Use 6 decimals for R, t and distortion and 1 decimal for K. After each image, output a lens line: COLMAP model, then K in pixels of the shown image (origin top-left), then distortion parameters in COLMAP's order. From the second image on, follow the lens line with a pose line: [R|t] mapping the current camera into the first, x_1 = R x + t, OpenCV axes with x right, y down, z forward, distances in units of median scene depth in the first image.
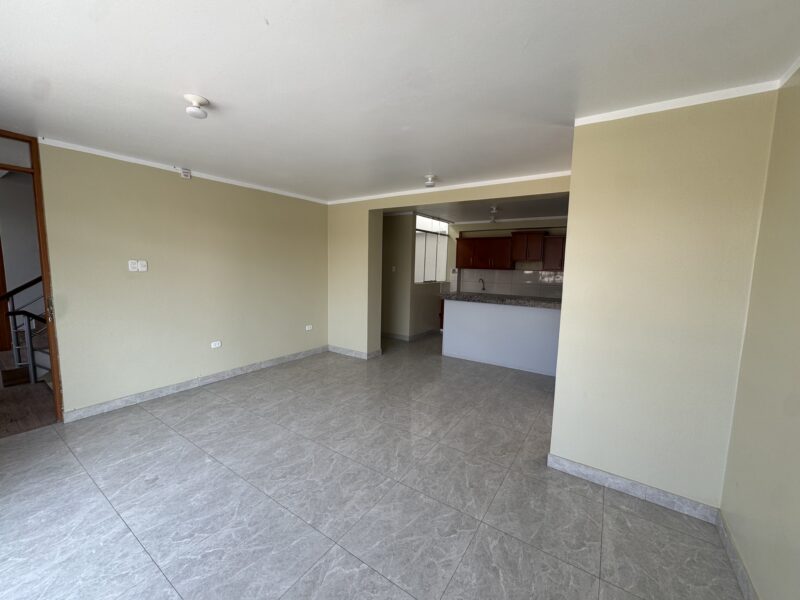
lens RADIAL K [[320.2, 0, 399.3], [0, 320.2, 299.9], [0, 0, 1]] dist [-0.000643, 0.000155]
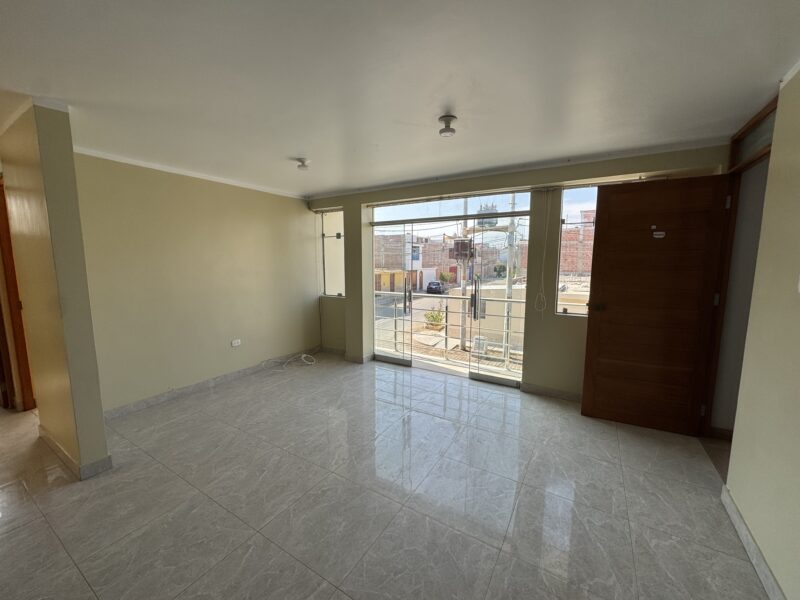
lens RADIAL K [[320.2, 0, 400.5], [0, 320.2, 298.4], [0, 0, 1]] dist [-0.000643, 0.000155]
pose [[-0.998633, -0.014126, -0.050332, -0.344907], [-0.025248, 0.973389, 0.227765, -0.218806], [0.045775, 0.228724, -0.972414, 1.816859]]
